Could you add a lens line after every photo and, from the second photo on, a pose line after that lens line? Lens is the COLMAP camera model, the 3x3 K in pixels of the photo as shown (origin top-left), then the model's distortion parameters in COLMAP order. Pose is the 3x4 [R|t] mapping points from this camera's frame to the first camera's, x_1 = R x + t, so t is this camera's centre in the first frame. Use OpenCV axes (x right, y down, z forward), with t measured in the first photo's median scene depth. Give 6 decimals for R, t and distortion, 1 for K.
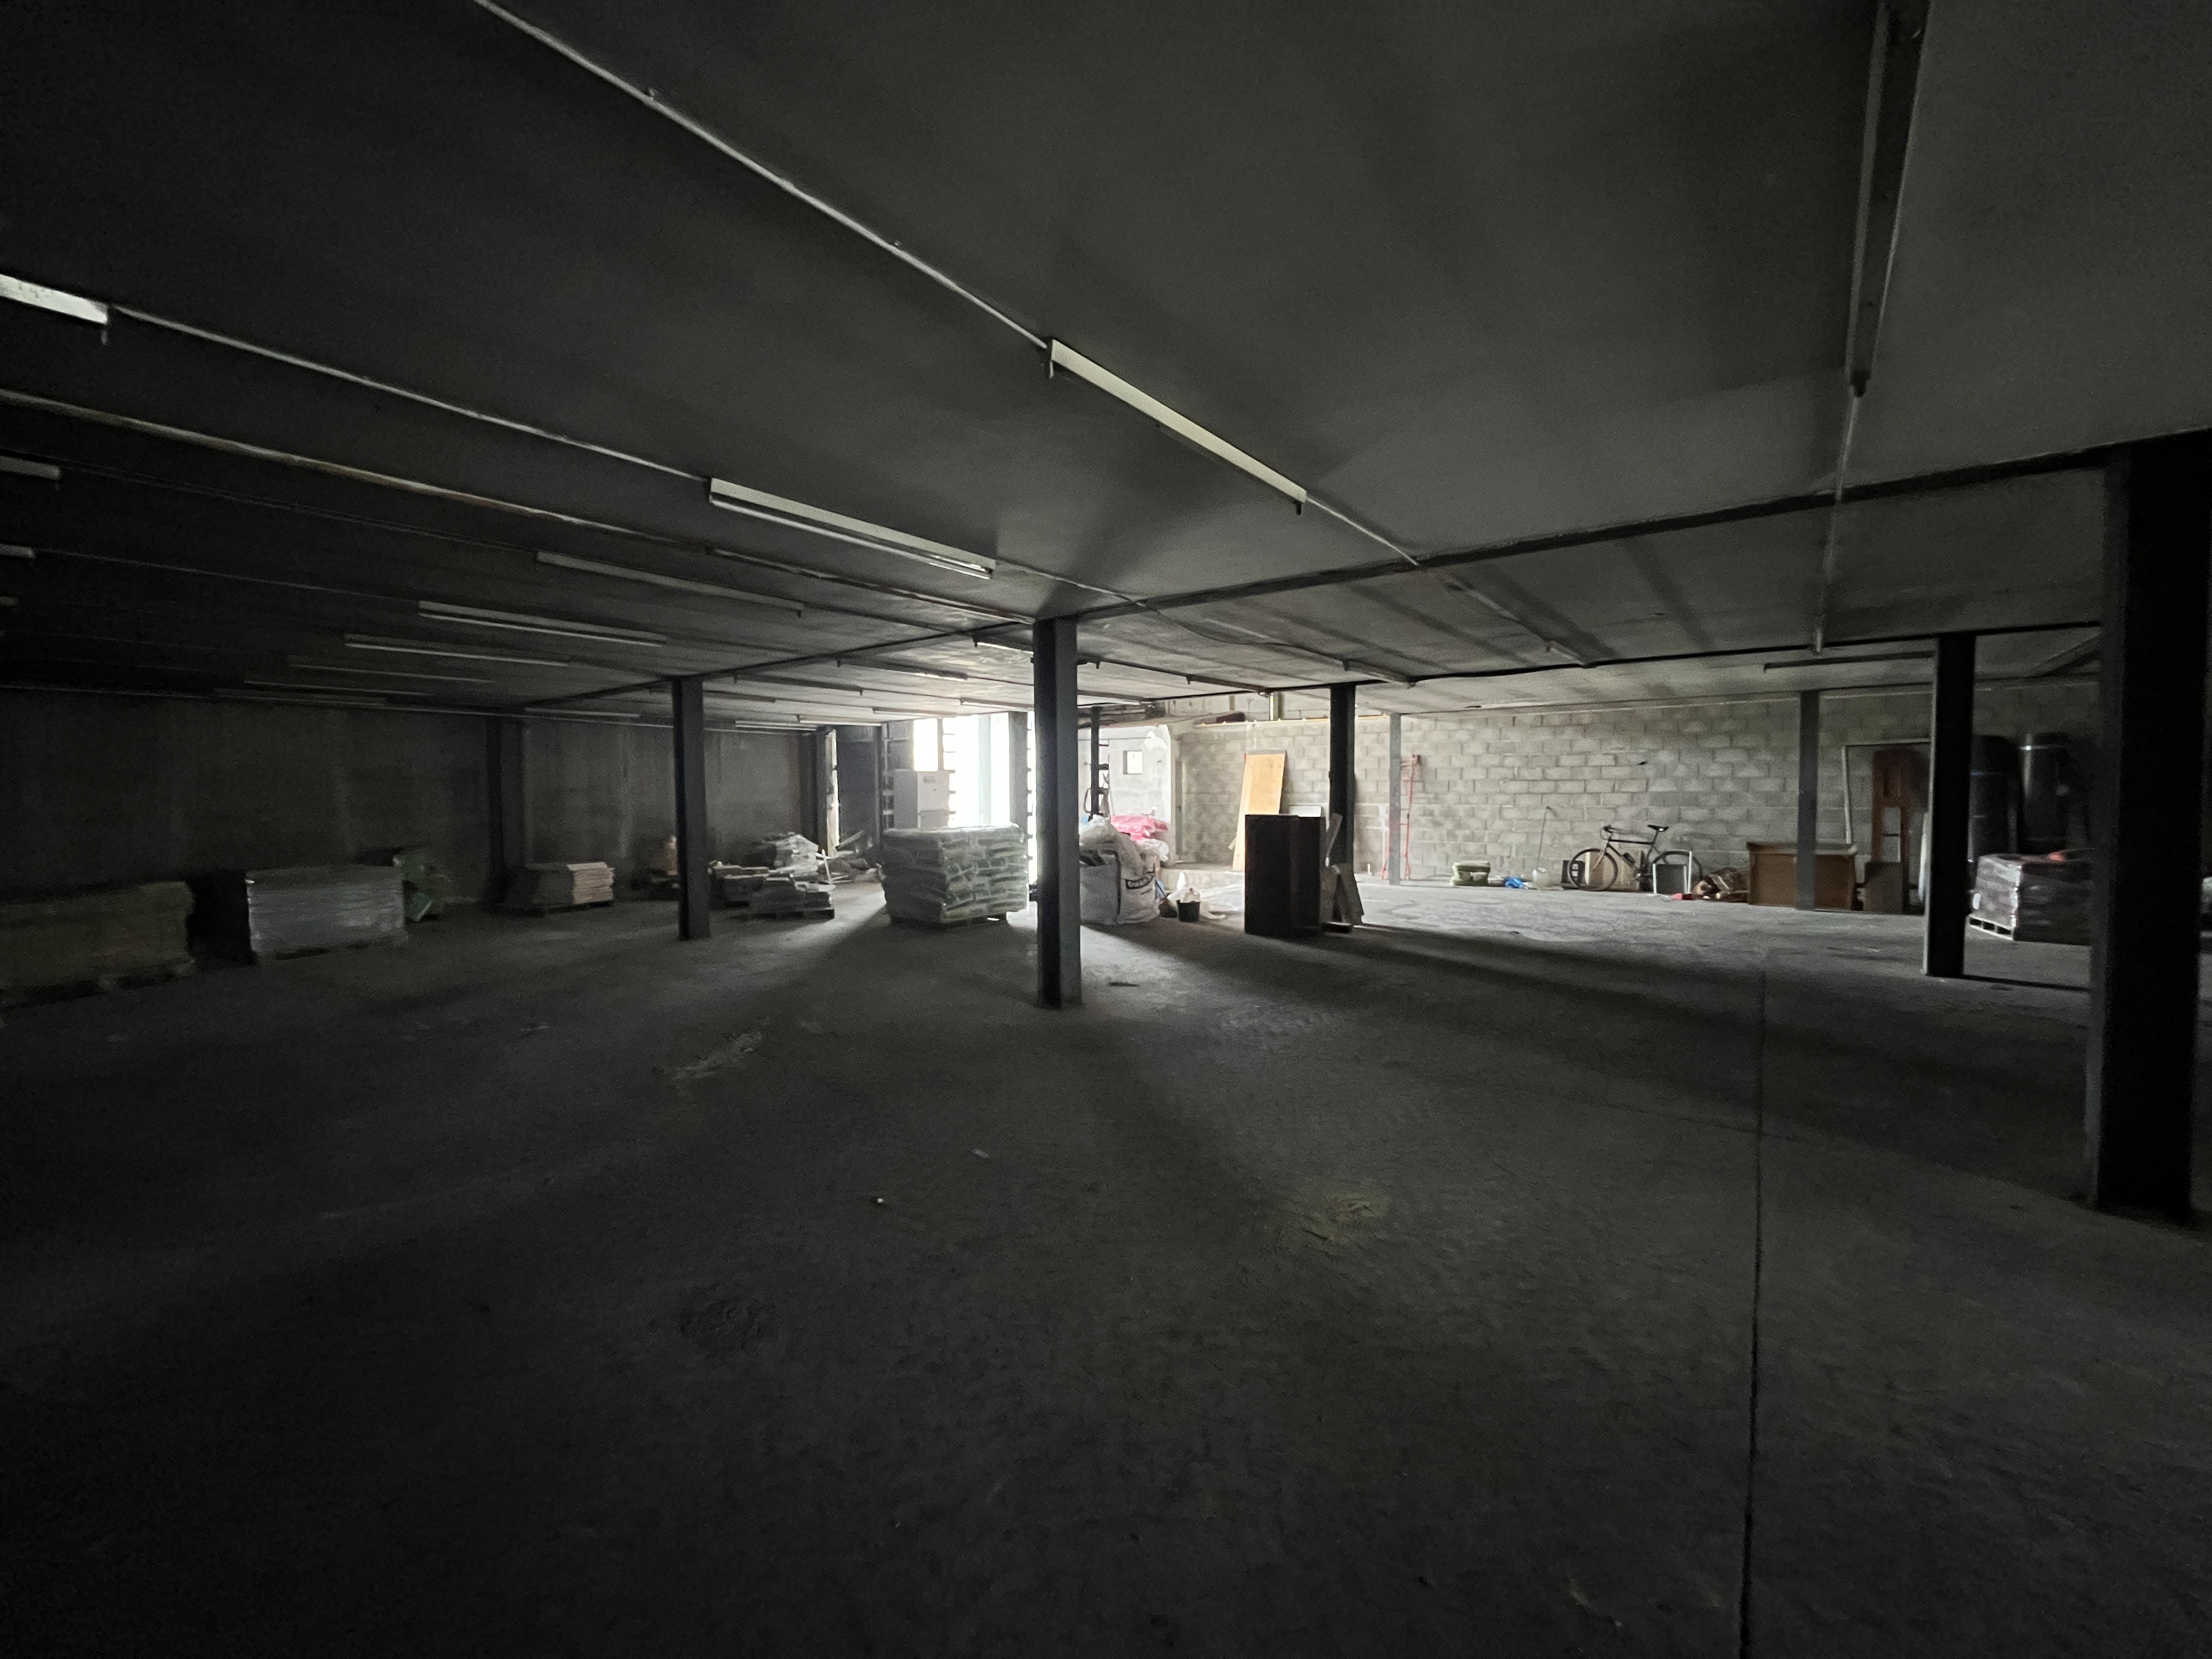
lens RADIAL K [[896.4, 0, 1102.0], [0, 896.4, 832.1], [0, 0, 1]] dist [-0.002664, -0.000029]
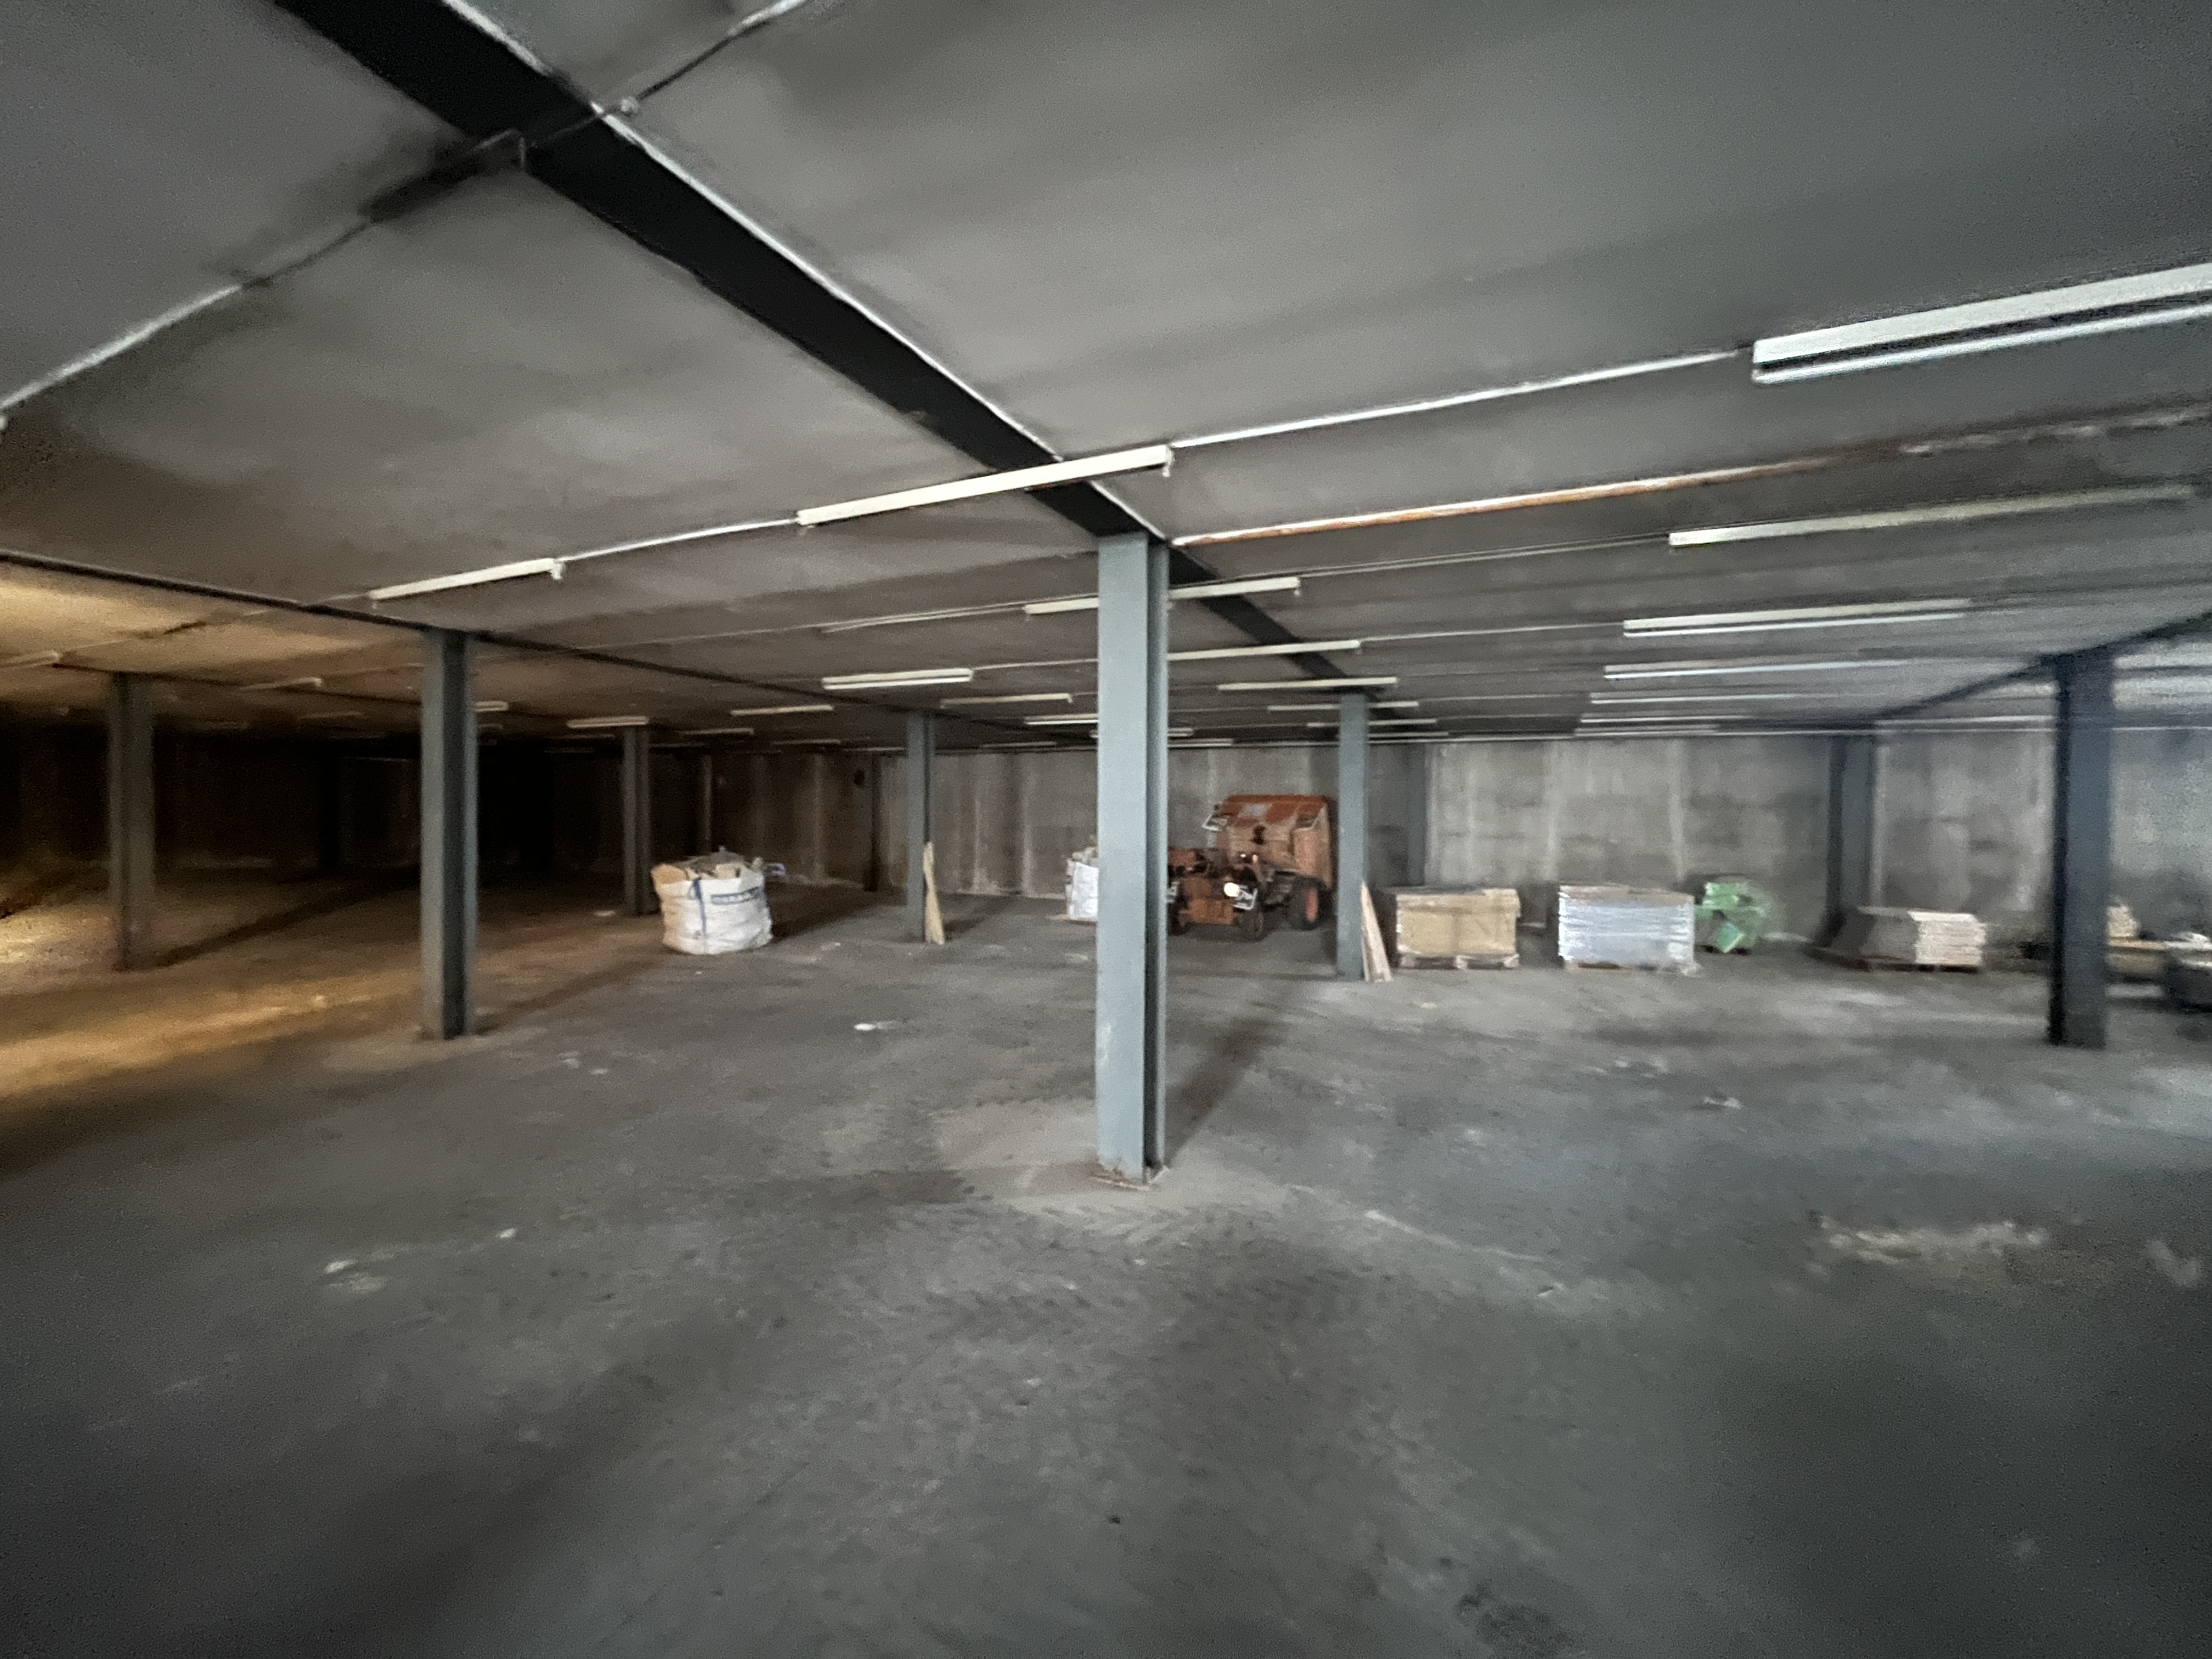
lens RADIAL K [[896.4, 0, 1101.5], [0, 896.4, 831.5], [0, 0, 1]] dist [-0.002664, -0.000029]
pose [[0.210903, 0.028110, -0.977103, 0.029971], [-0.056658, 0.998257, 0.016489, -0.008384], [0.975864, 0.051883, 0.212128, 0.124724]]
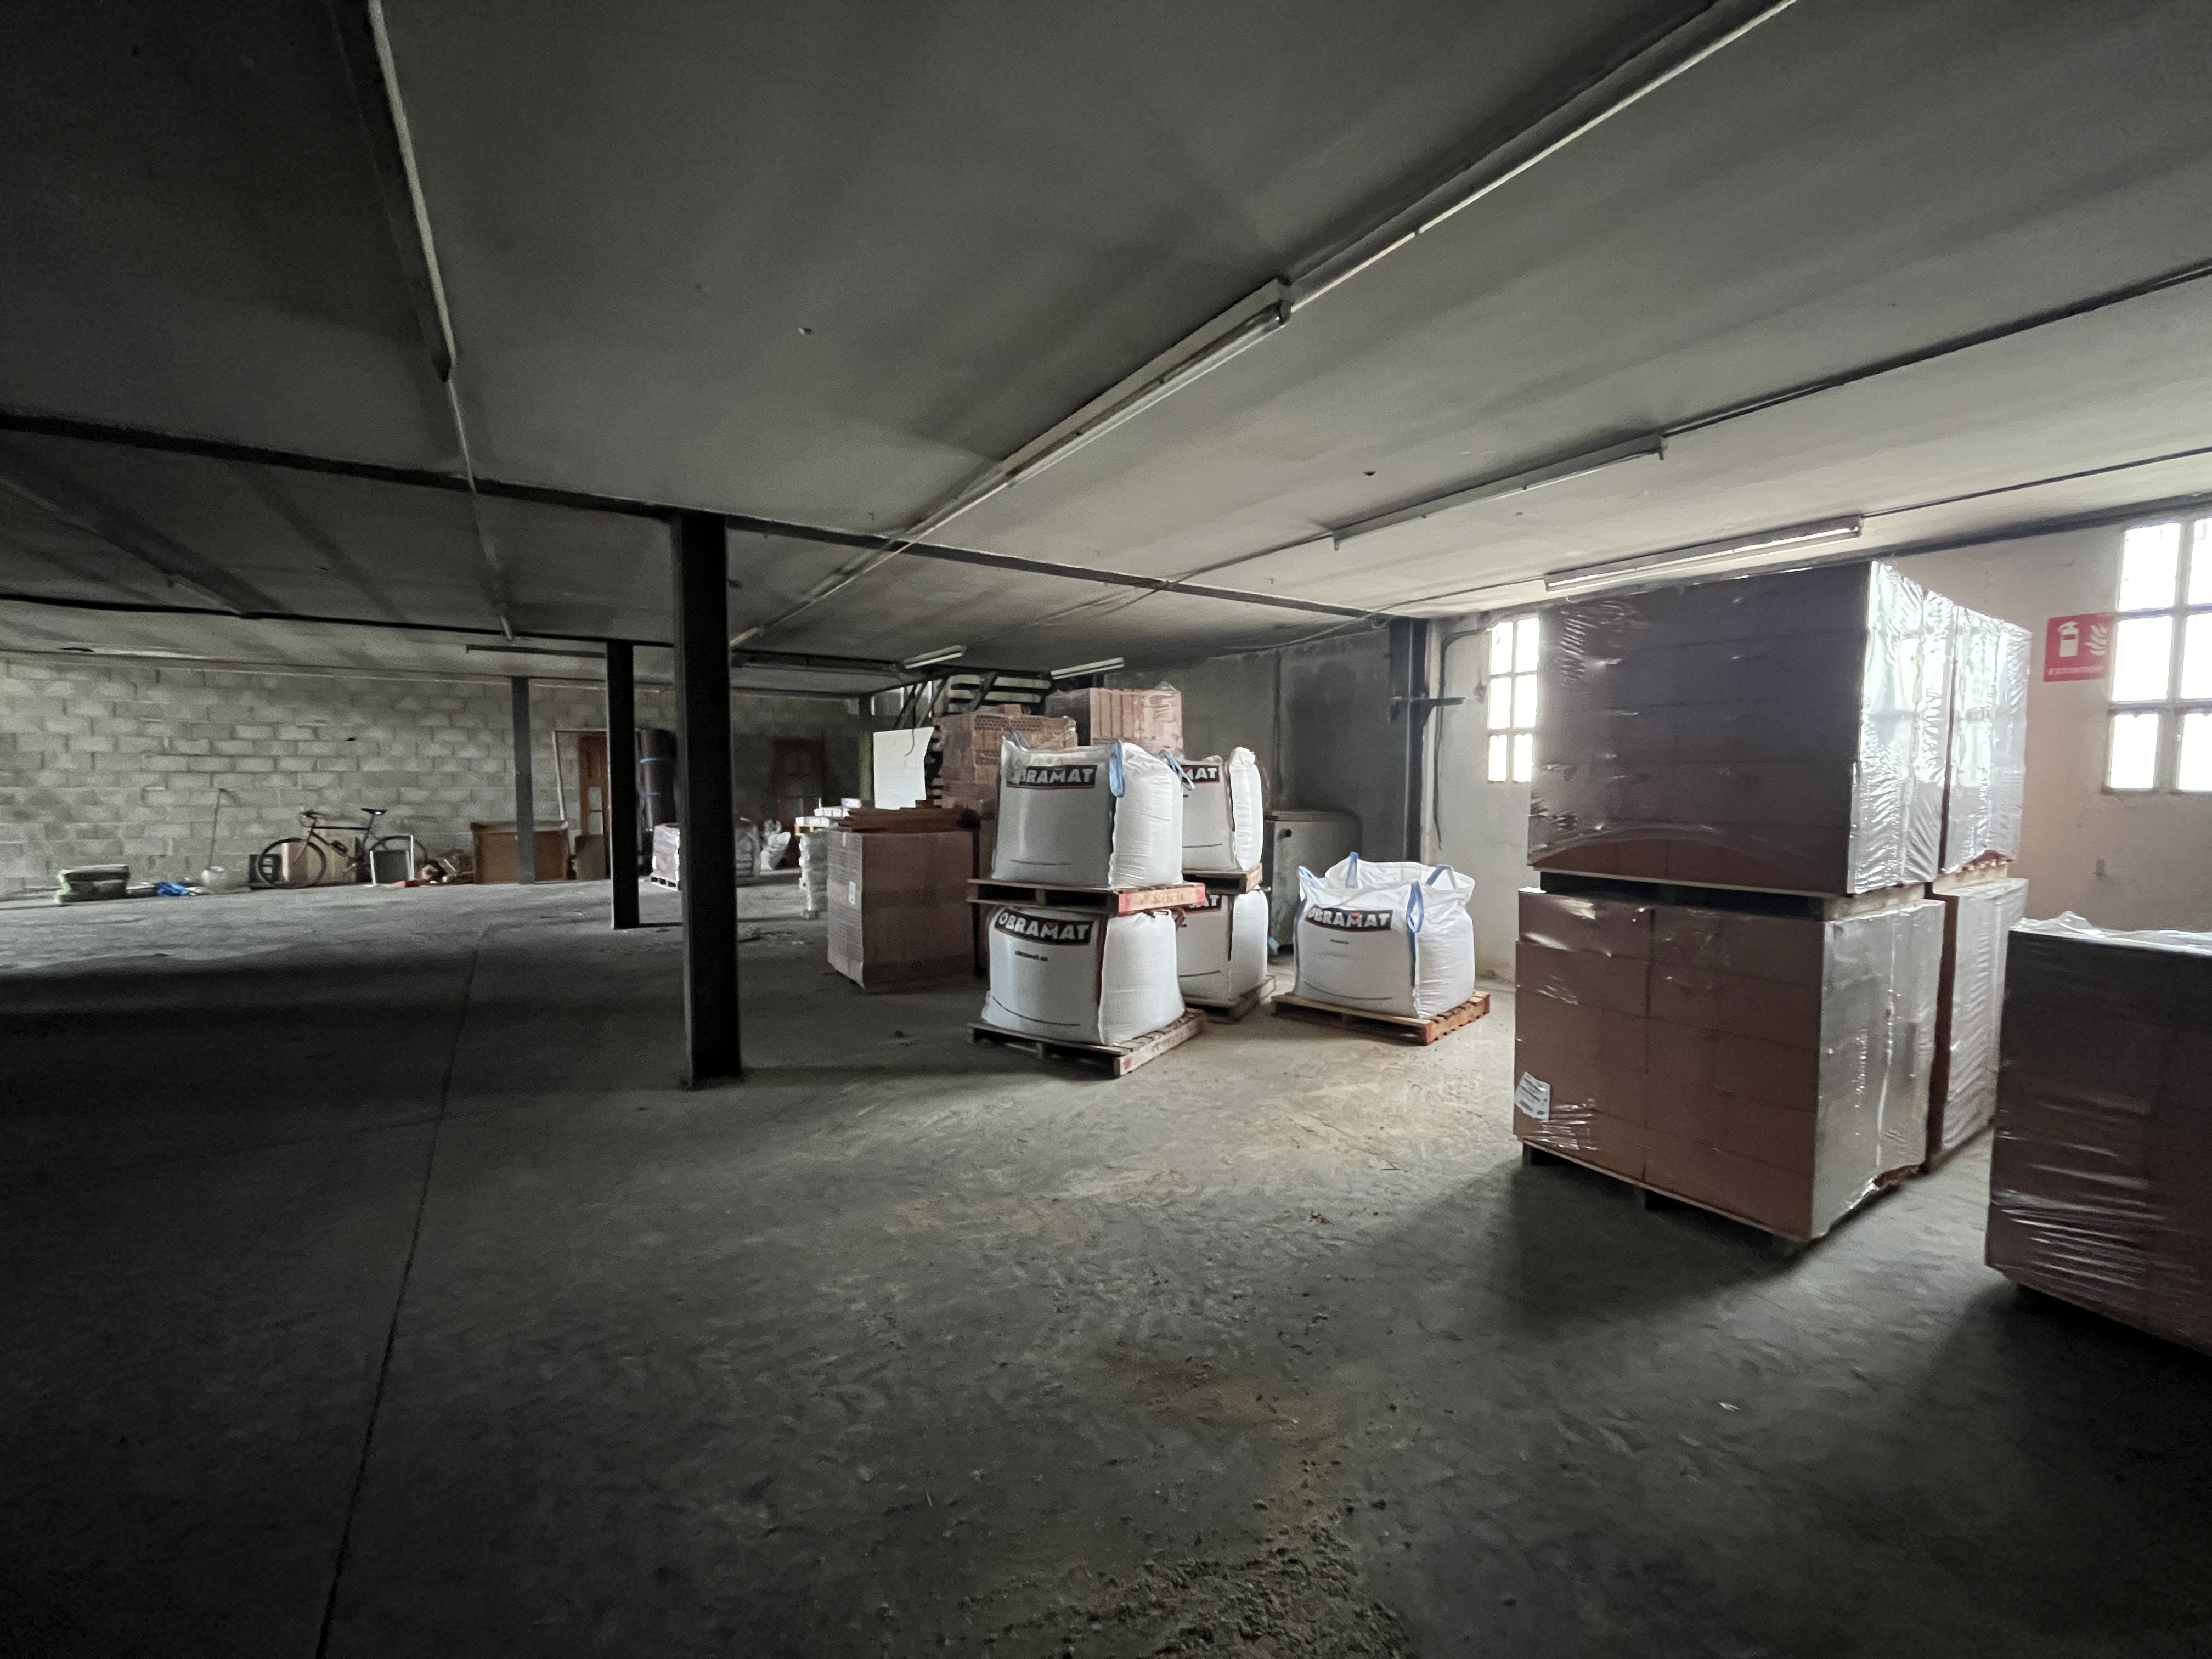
lens RADIAL K [[896.4, 0, 1102.4], [0, 896.4, 832.3], [0, 0, 1]] dist [-0.002664, -0.000029]
pose [[0.346742, -0.053382, 0.936440, 0.030458], [0.033366, 0.998449, 0.044562, 0.000875], [-0.937367, 0.015794, 0.347986, -0.011031]]
